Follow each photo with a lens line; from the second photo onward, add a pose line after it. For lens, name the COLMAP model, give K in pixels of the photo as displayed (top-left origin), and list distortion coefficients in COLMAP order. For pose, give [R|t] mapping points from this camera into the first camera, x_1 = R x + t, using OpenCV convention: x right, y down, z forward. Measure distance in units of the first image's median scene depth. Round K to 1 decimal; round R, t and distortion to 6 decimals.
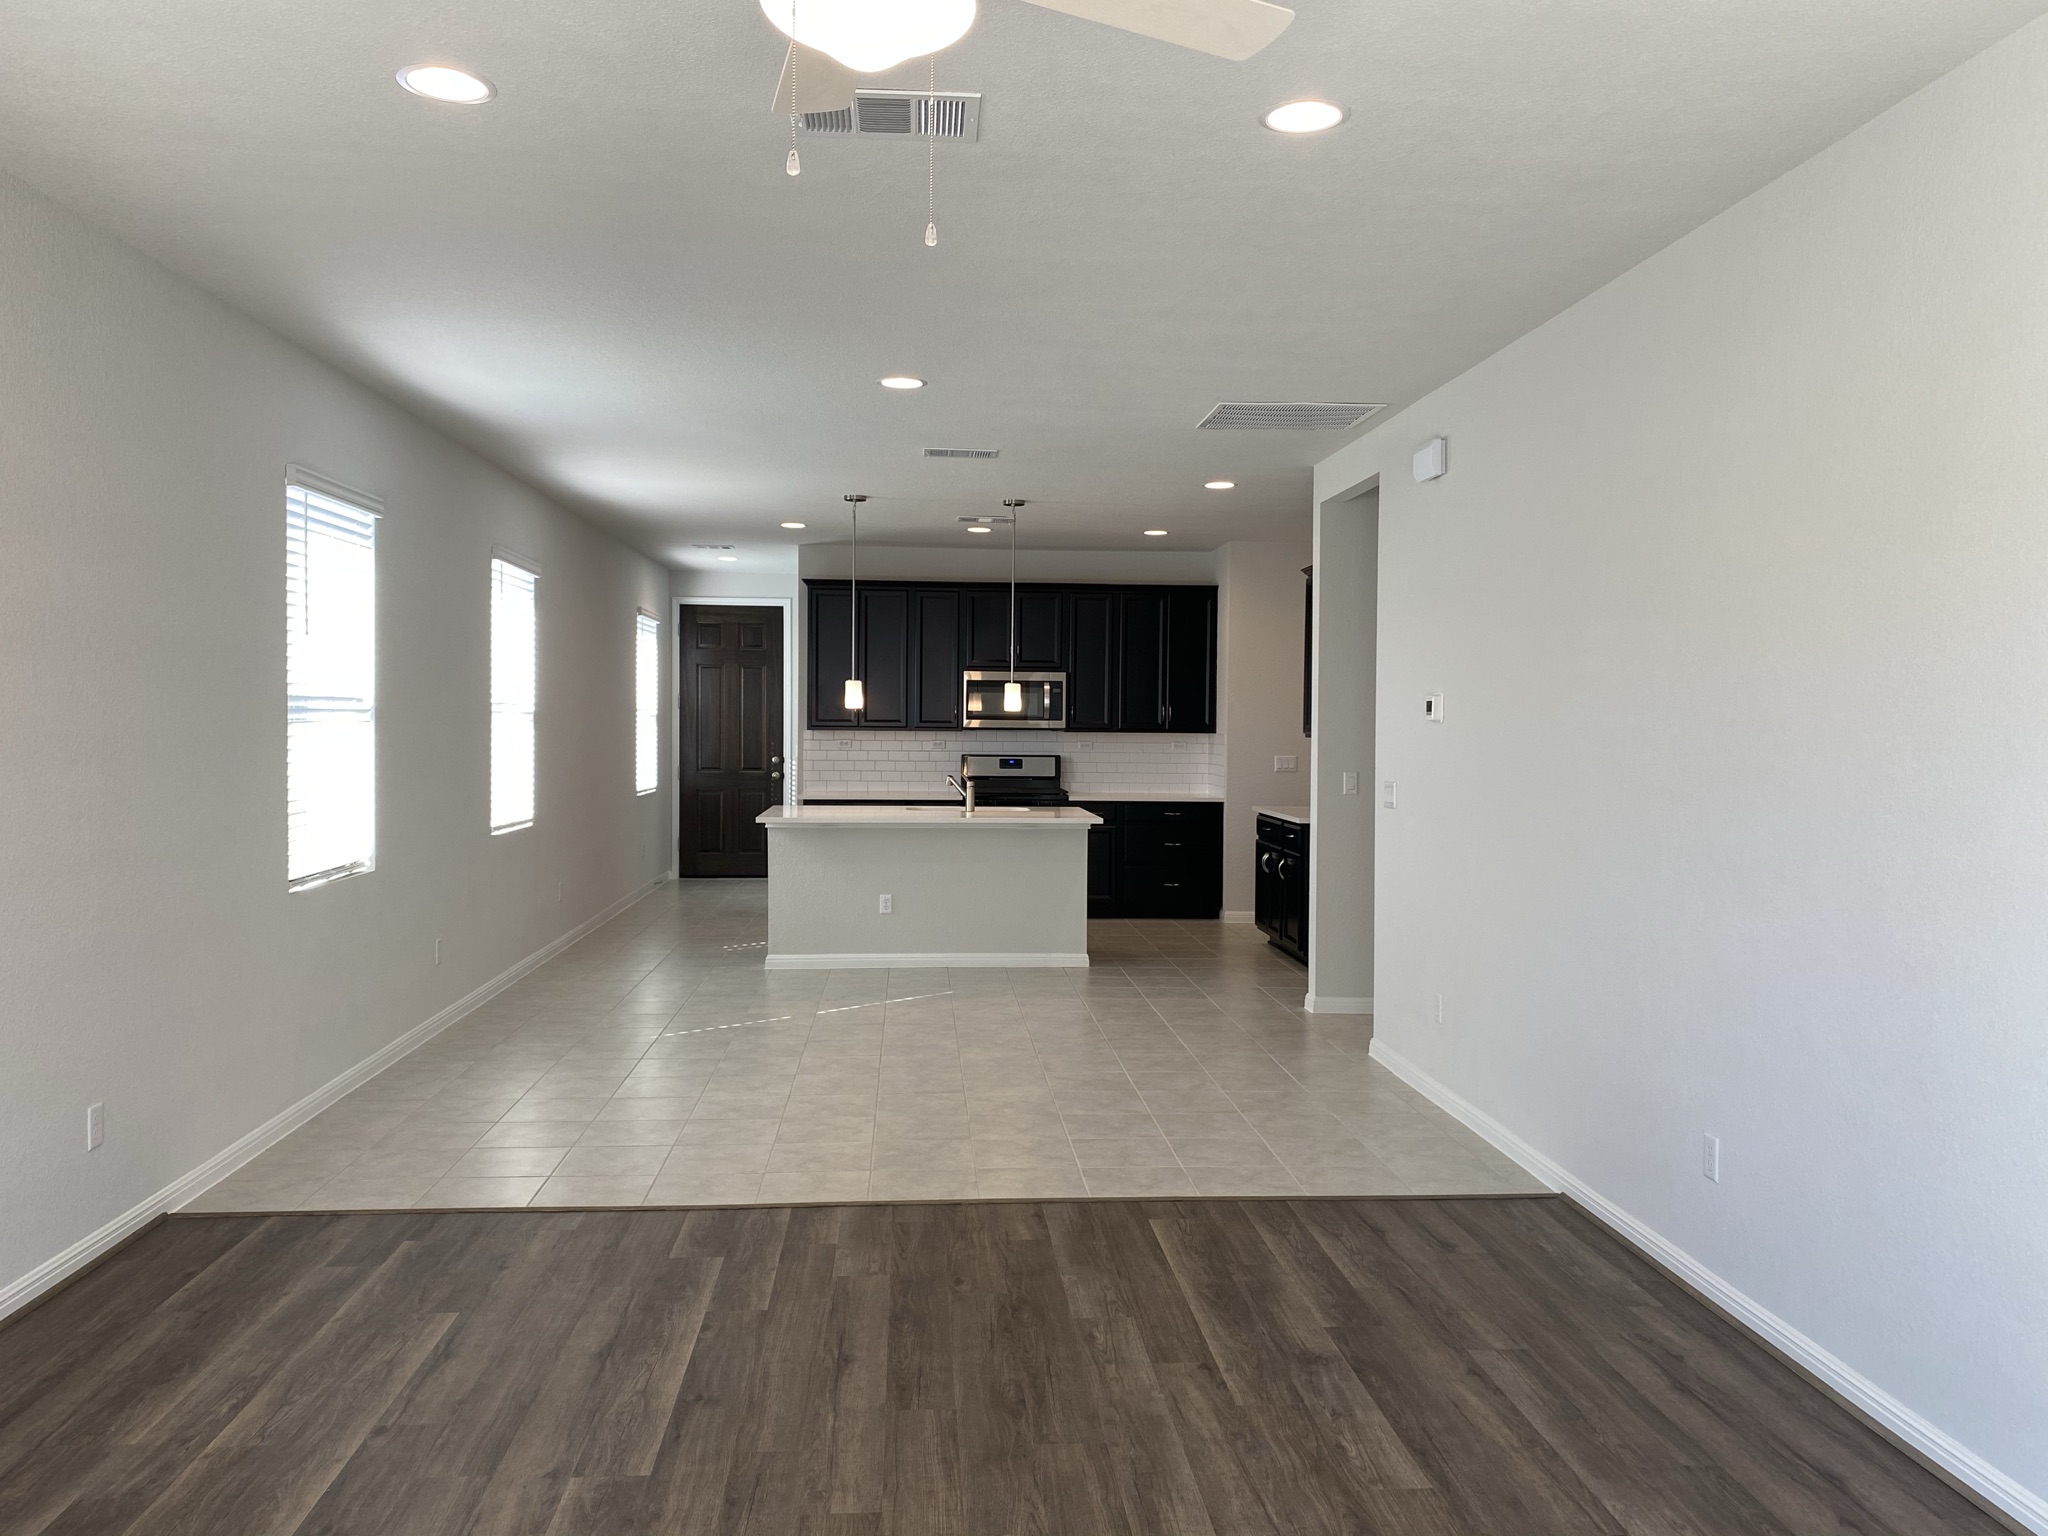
lens RADIAL K [[1651.7, 0, 1014.9], [0, 1651.7, 779.1], [0, 0, 1]] dist [0.007277, -0.000165]
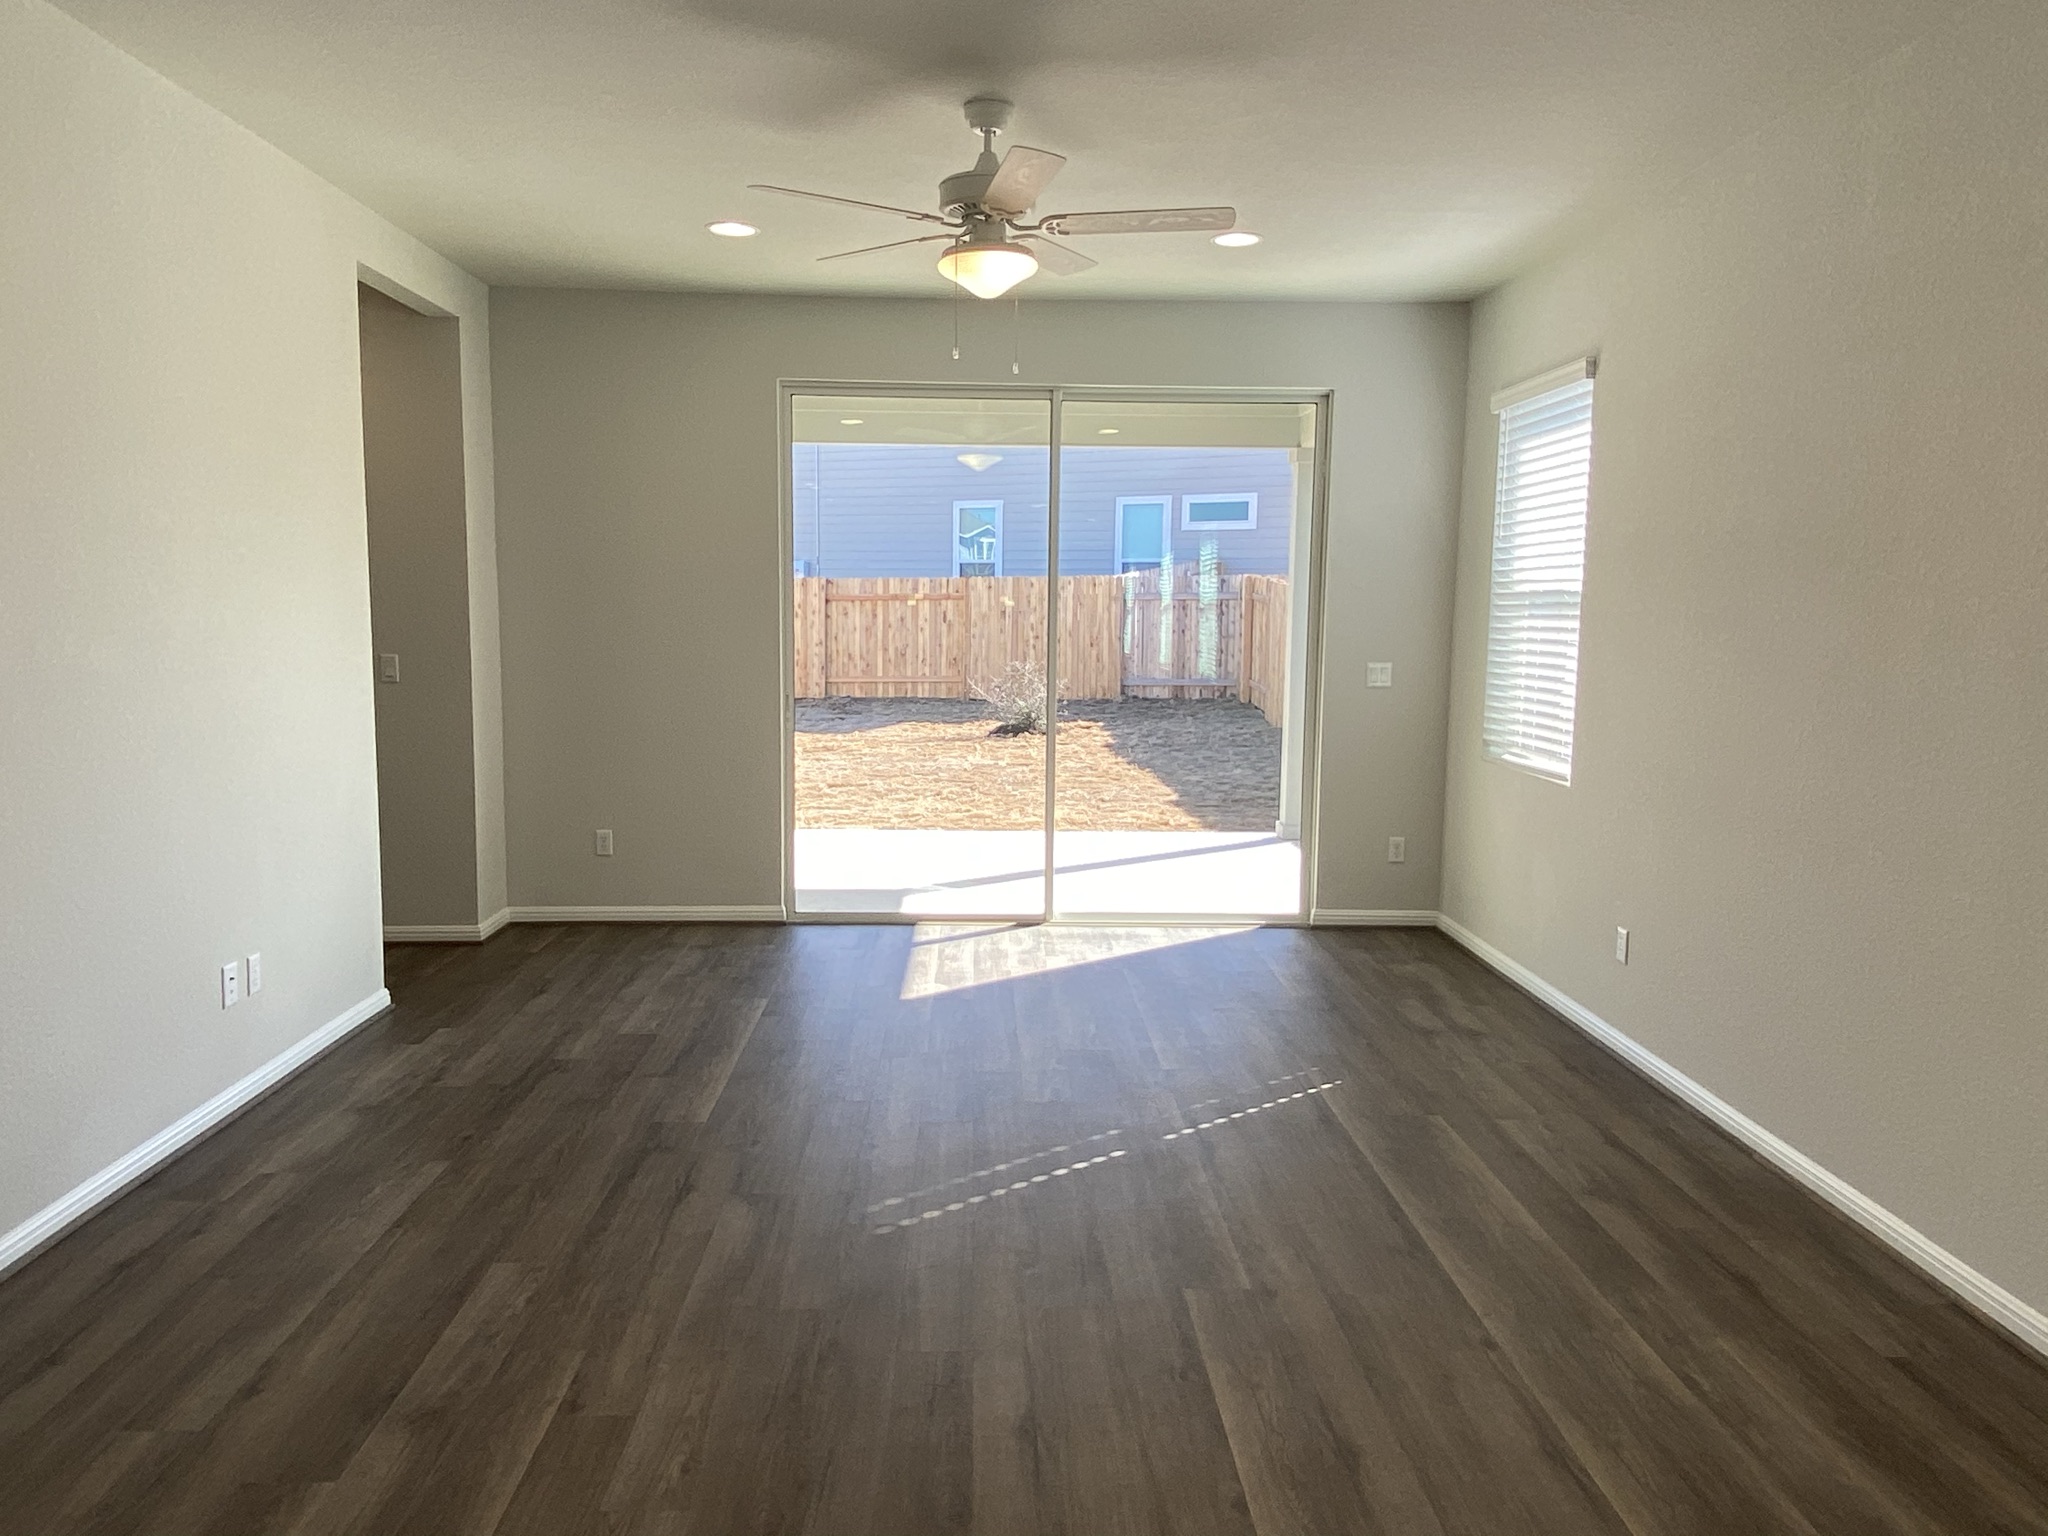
lens RADIAL K [[1447.1, 0, 1024.7], [0, 1447.1, 757.0], [0, 0, 1]] dist [0.045627, -0.010451]
pose [[-0.999371, -0.023568, 0.026494, -0.047748], [-0.019563, 0.989613, 0.142422, -0.025376], [-0.029575, 0.141814, -0.989451, 0.693763]]
